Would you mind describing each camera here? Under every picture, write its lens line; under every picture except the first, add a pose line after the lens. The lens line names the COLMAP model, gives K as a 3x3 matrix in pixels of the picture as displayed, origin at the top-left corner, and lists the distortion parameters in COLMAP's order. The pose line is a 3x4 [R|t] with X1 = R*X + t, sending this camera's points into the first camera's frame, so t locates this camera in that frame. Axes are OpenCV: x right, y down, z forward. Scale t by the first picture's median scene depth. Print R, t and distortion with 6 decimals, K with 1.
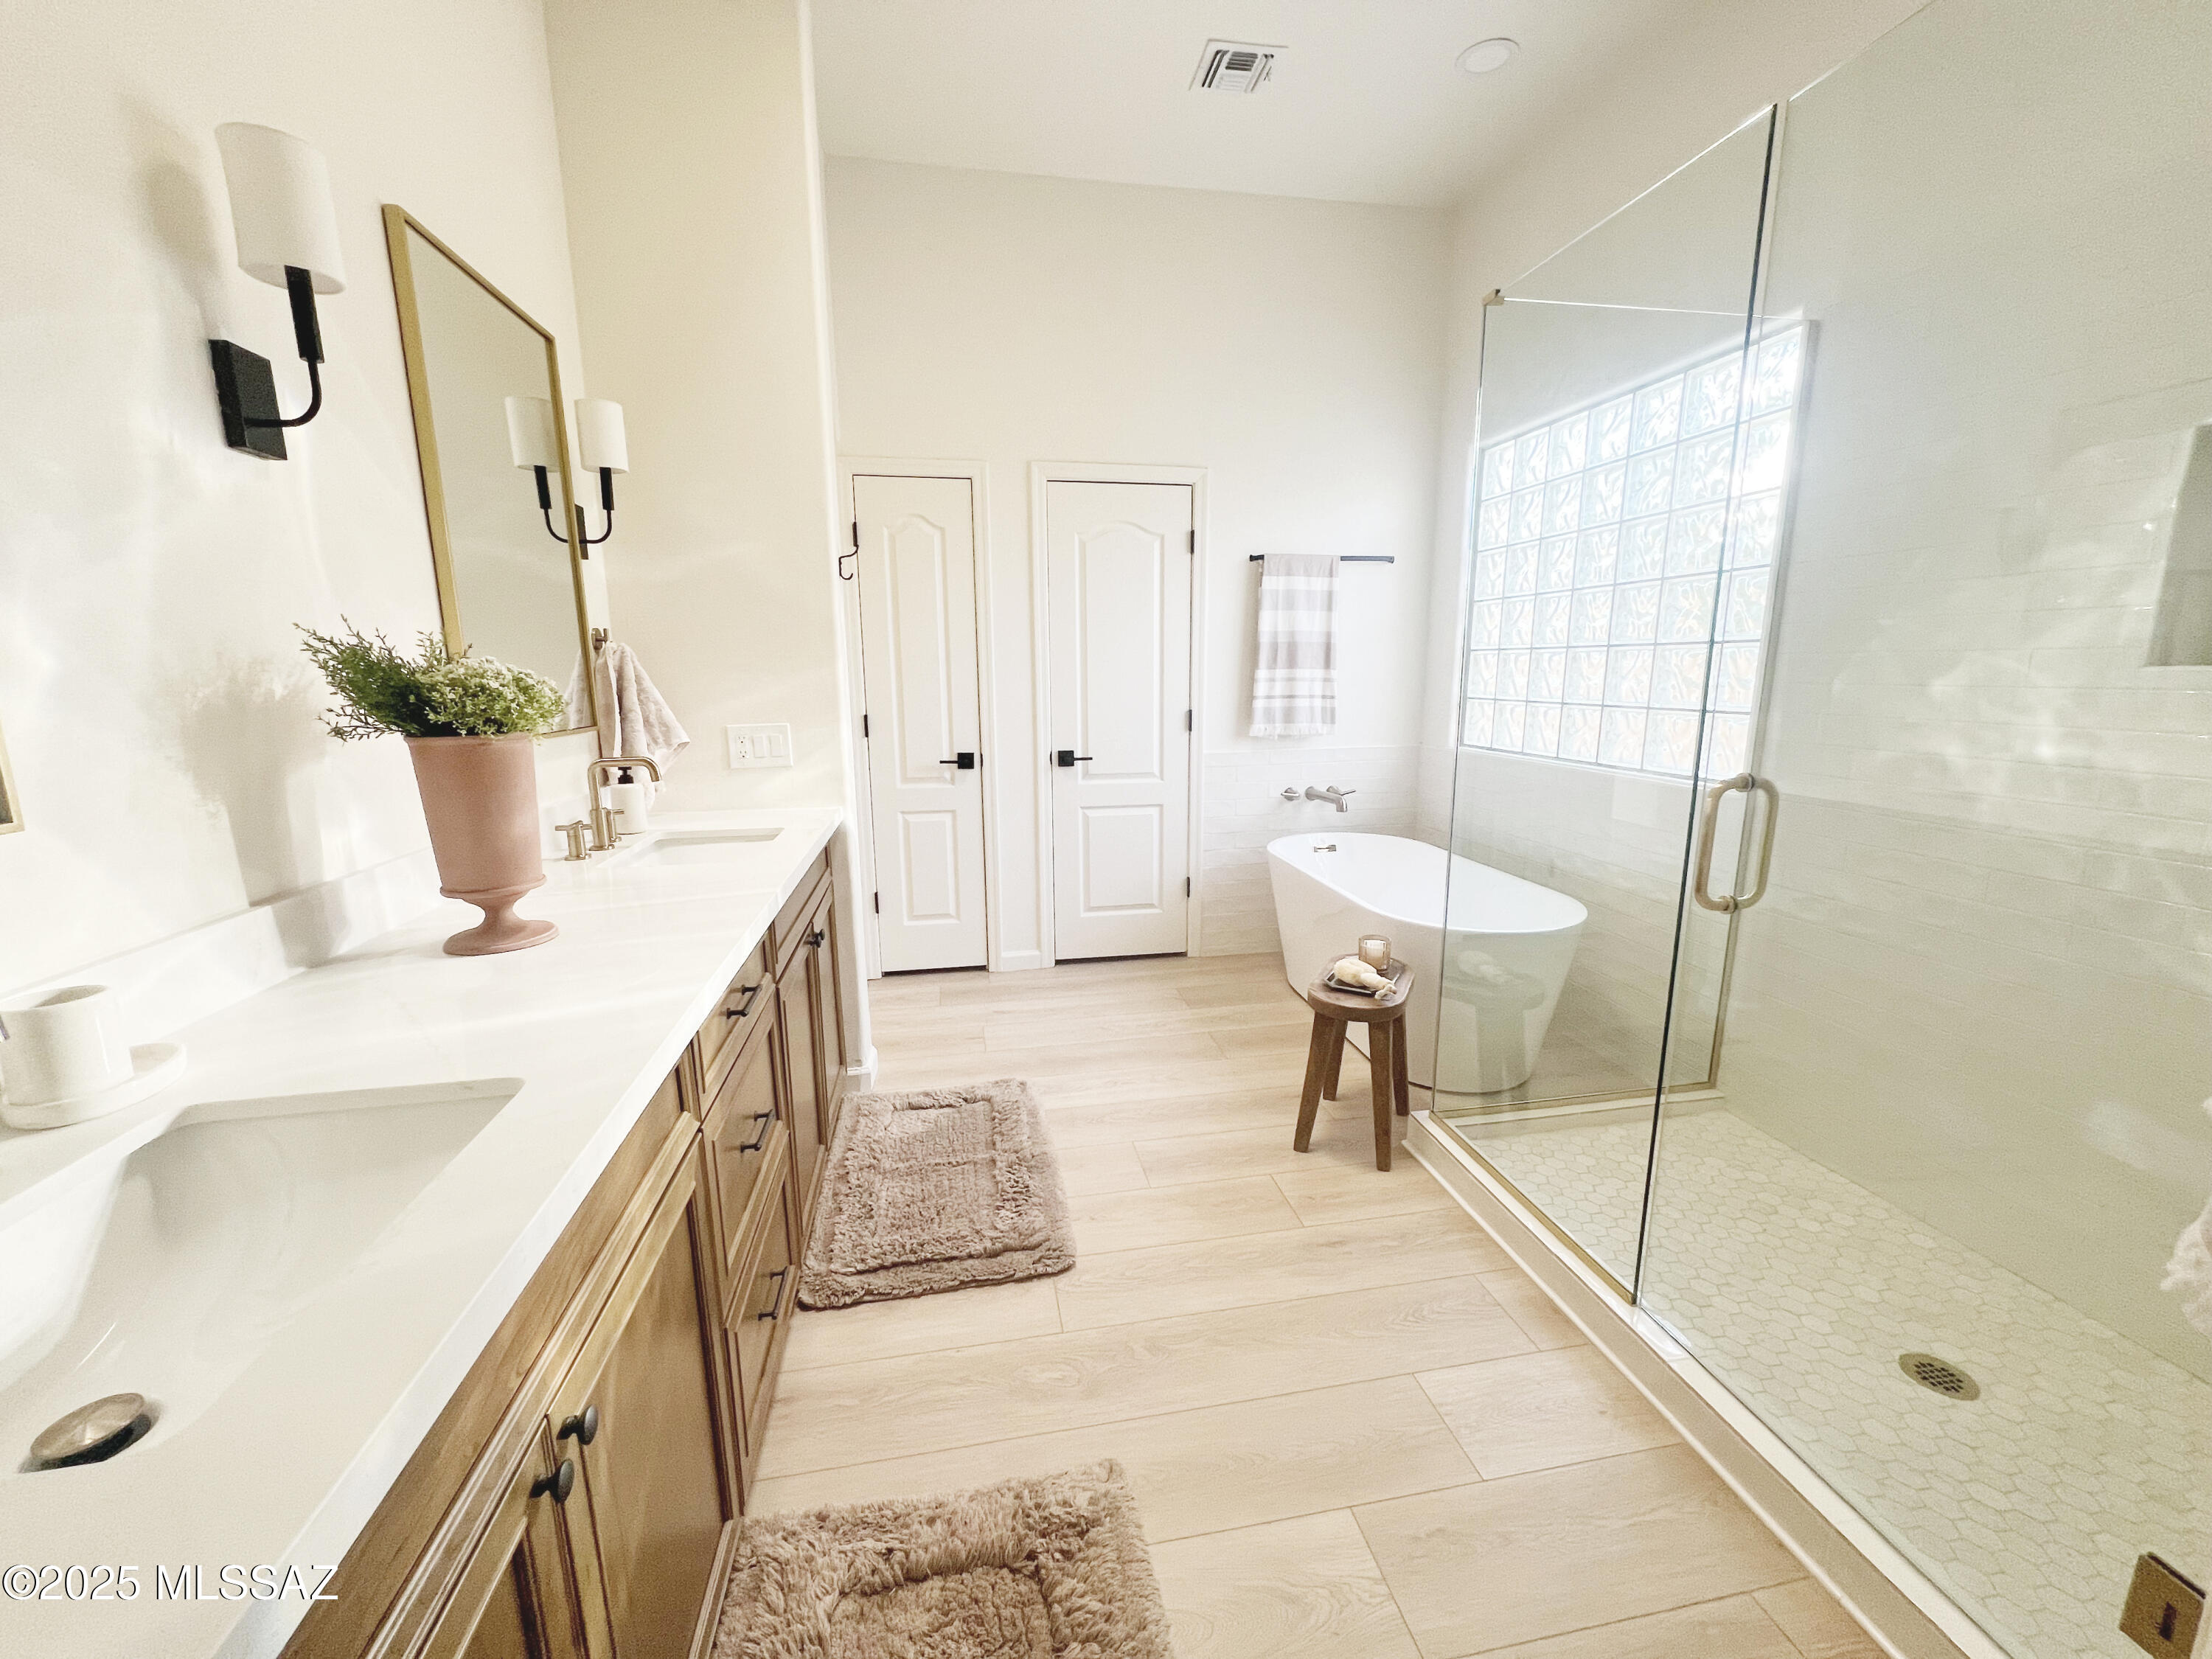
lens RADIAL K [[871.8, 0, 1103.4], [0, 871.8, 837.3], [0, 0, 1]] dist [-0.001056, -0.000432]
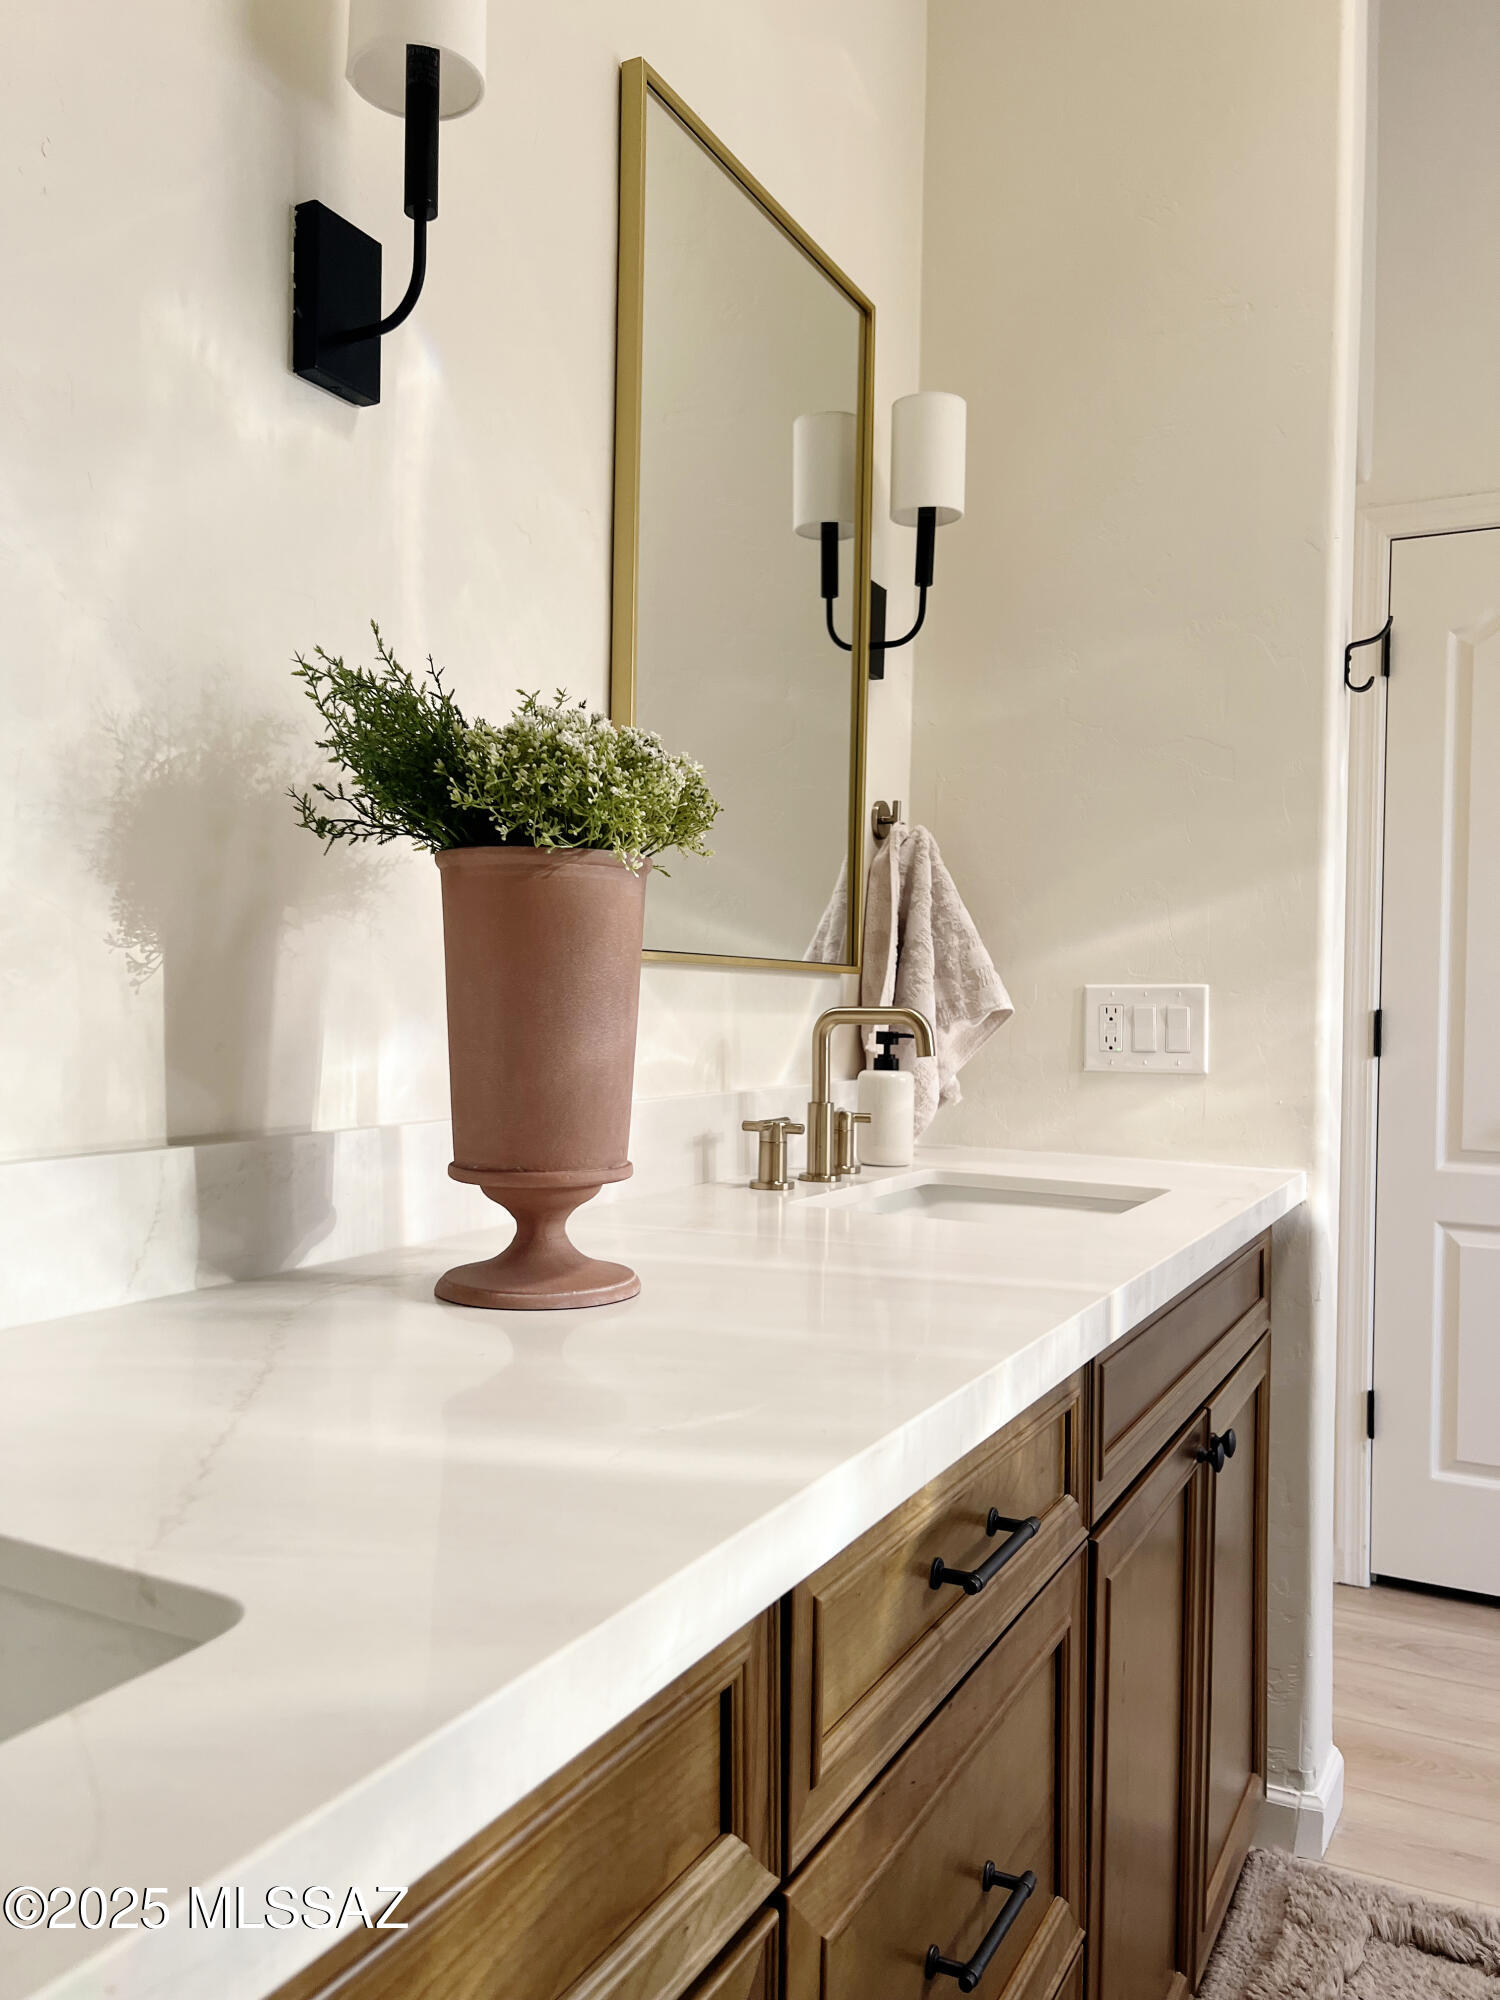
lens RADIAL K [[1483.4, 0, 751.2], [0, 1483.4, 1005.0], [0, 0, 1]] dist [0.062240, -0.070403]
pose [[0.788103, 0.024574, -0.615053, -0.077530], [-0.142523, 0.979335, -0.143494, 0.050996], [0.598816, 0.200747, 0.775319, 0.315864]]
